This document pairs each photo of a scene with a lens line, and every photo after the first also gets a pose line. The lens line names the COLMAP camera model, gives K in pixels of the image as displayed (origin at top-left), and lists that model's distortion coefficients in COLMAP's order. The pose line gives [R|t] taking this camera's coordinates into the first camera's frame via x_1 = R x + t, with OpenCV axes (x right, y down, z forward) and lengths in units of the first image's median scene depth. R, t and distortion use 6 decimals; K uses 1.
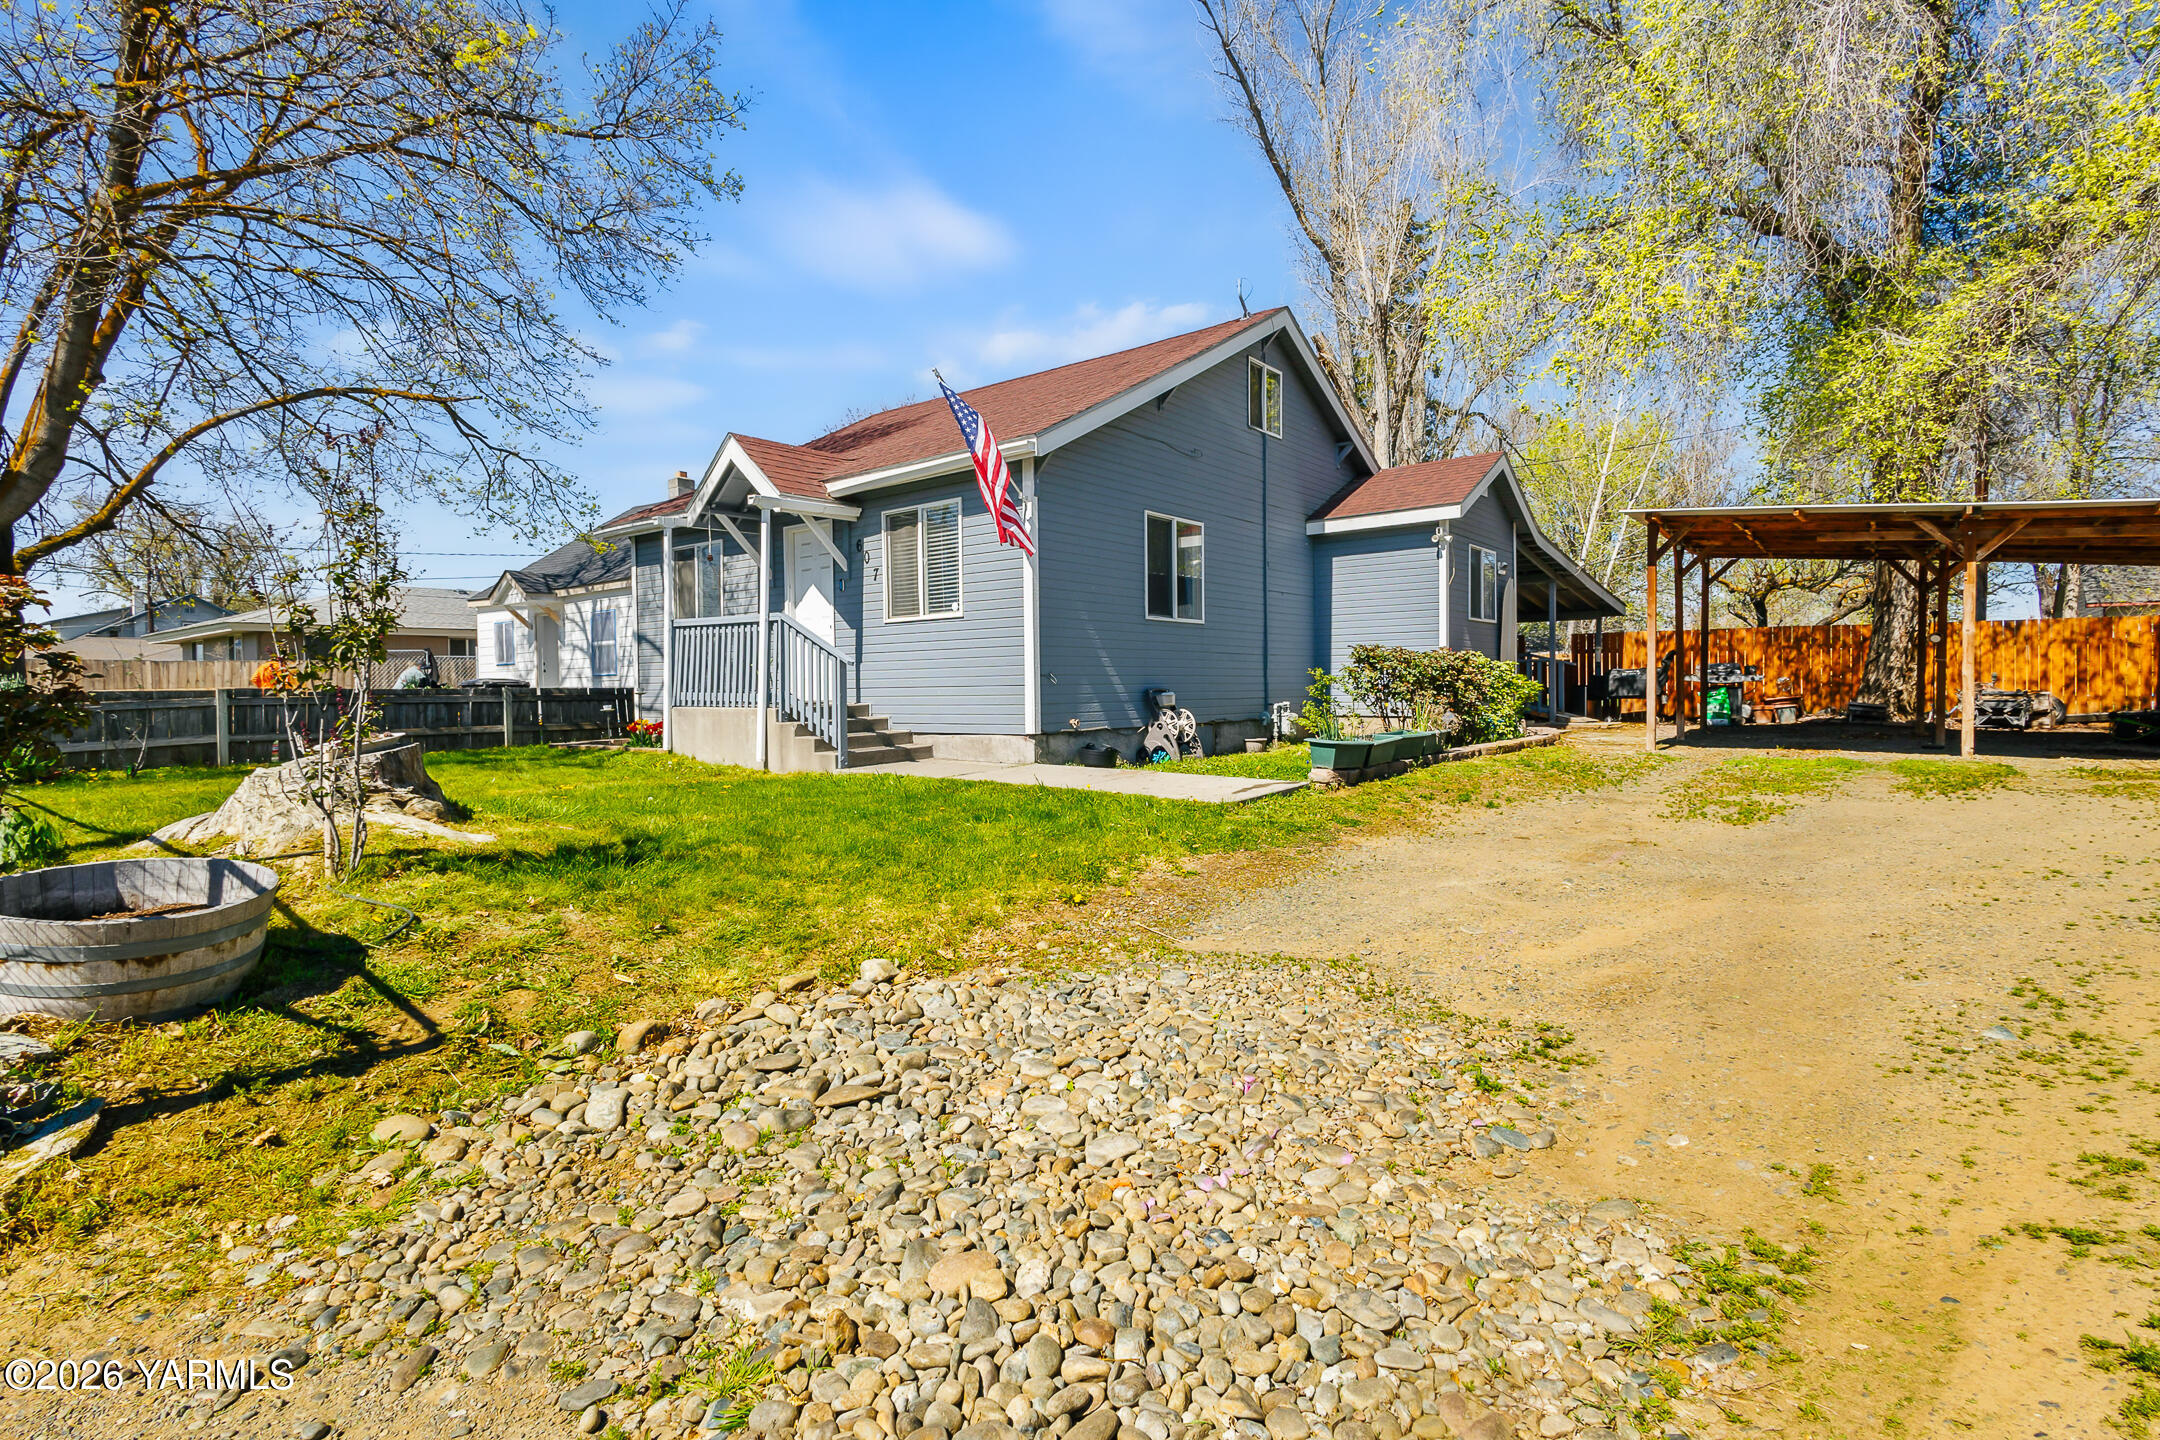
lens RADIAL K [[1027.7, 0, 1066.2], [0, 1027.7, 700.2], [0, 0, 1]] dist [0.004377, -0.002088]
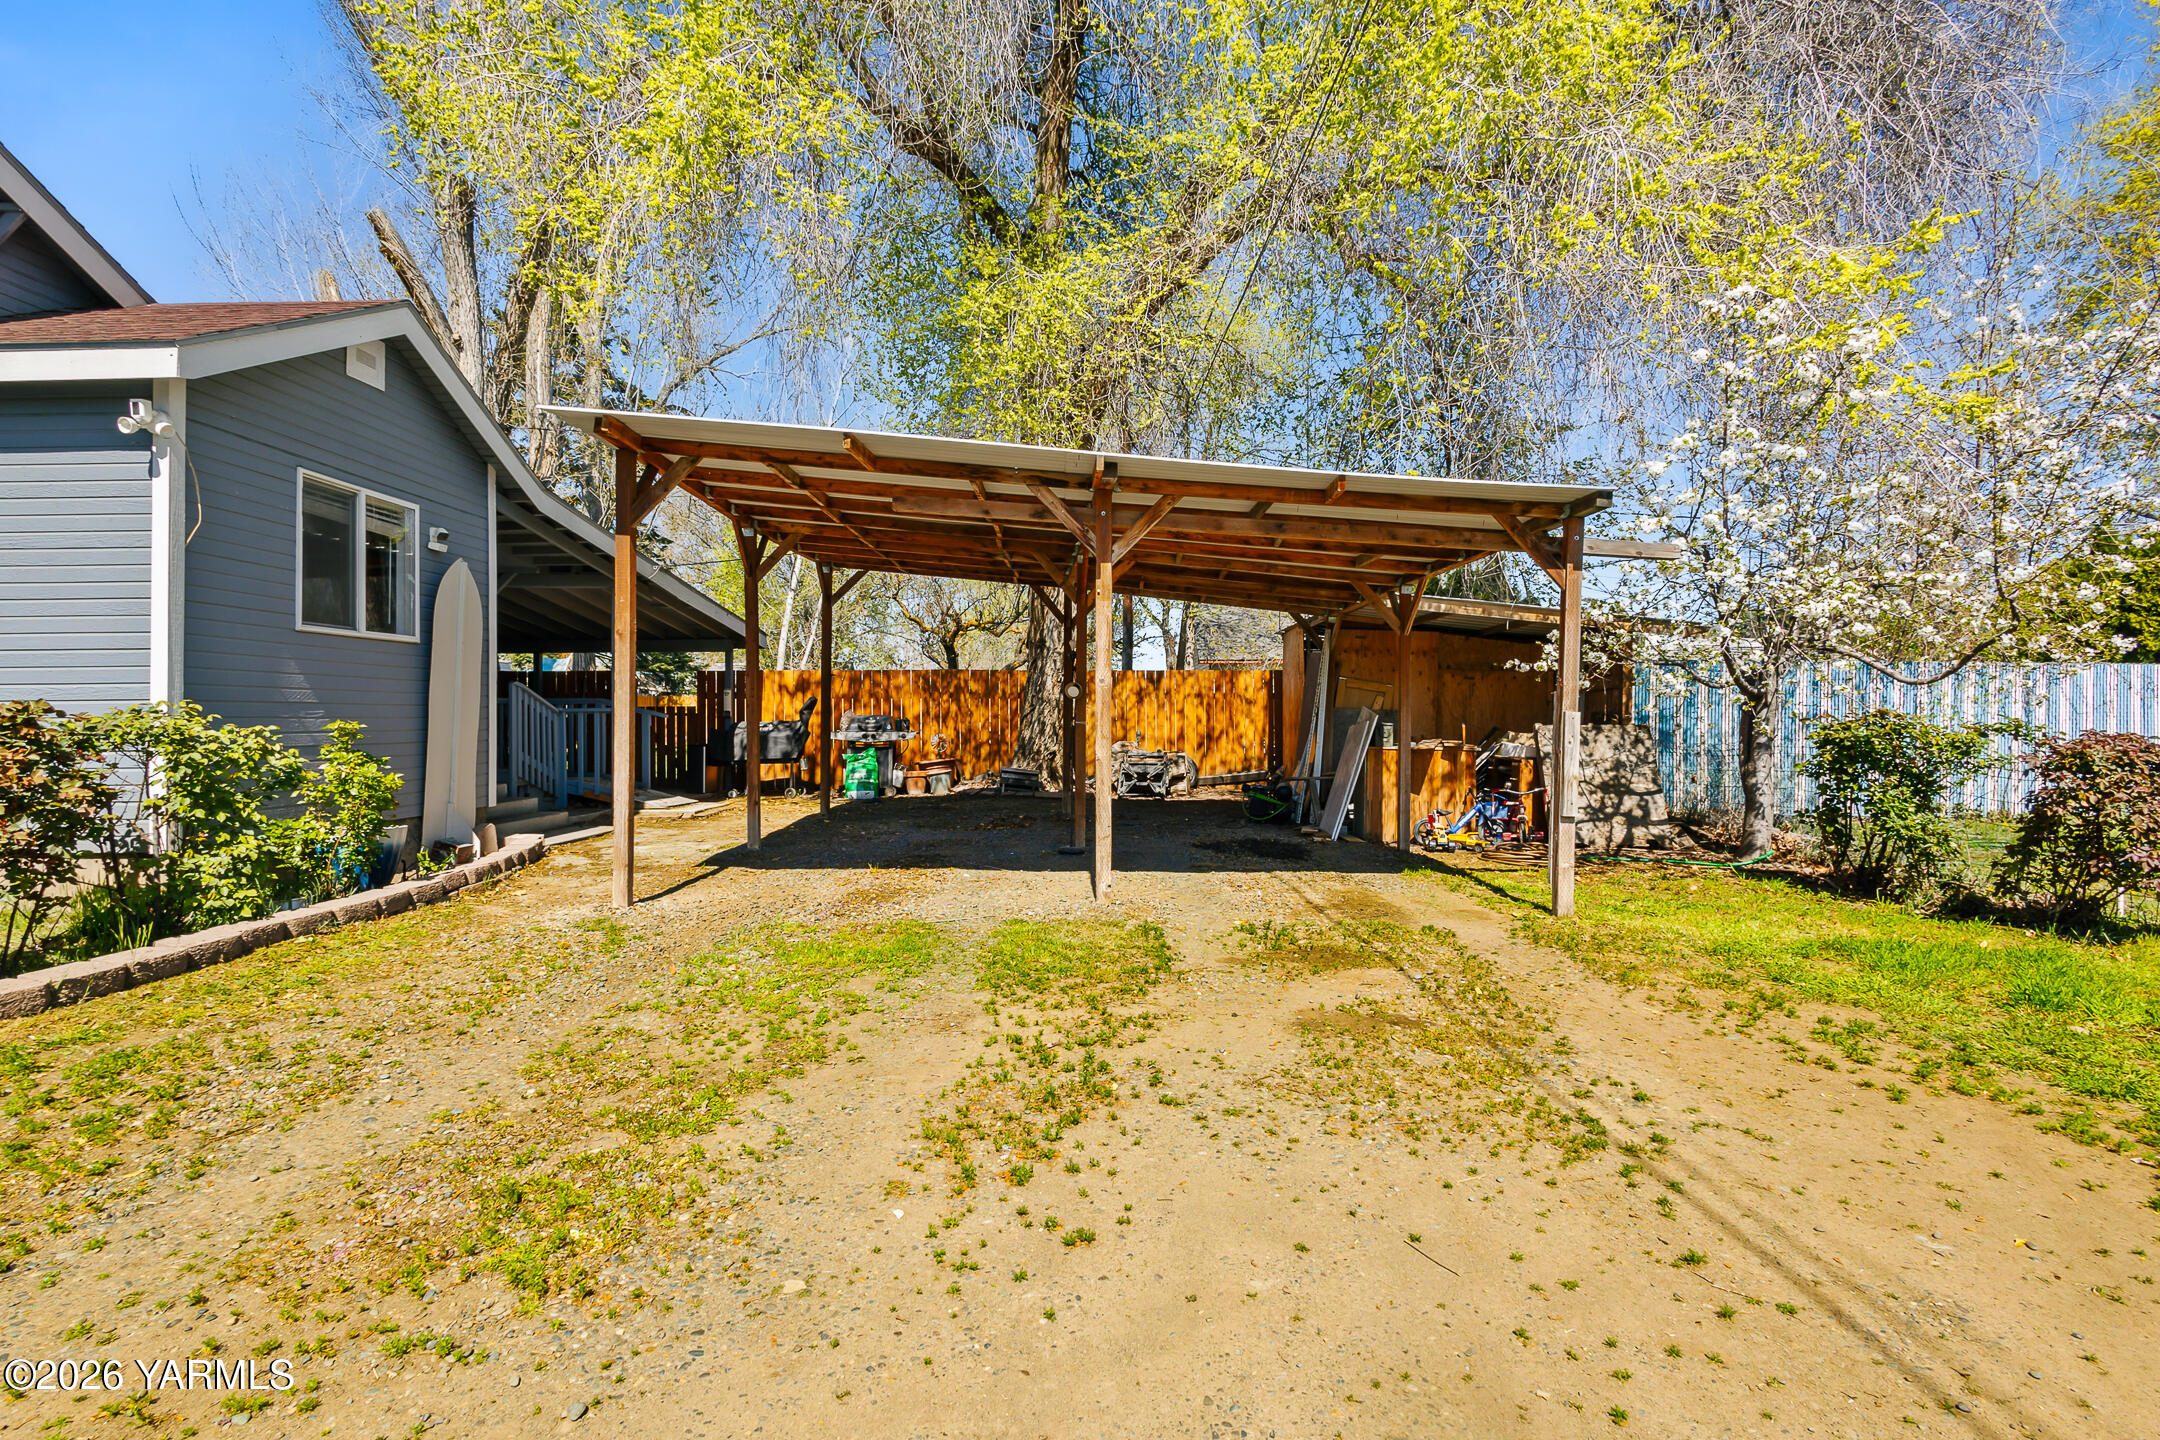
lens RADIAL K [[1027.7, 0, 1077.6], [0, 1027.7, 722.6], [0, 0, 1]] dist [0.004377, -0.002088]
pose [[0.783291, 0.003237, 0.621647, 0.323556], [0.002950, 0.999956, -0.008925, -0.026477], [-0.621649, 0.008825, 0.783247, 0.355505]]
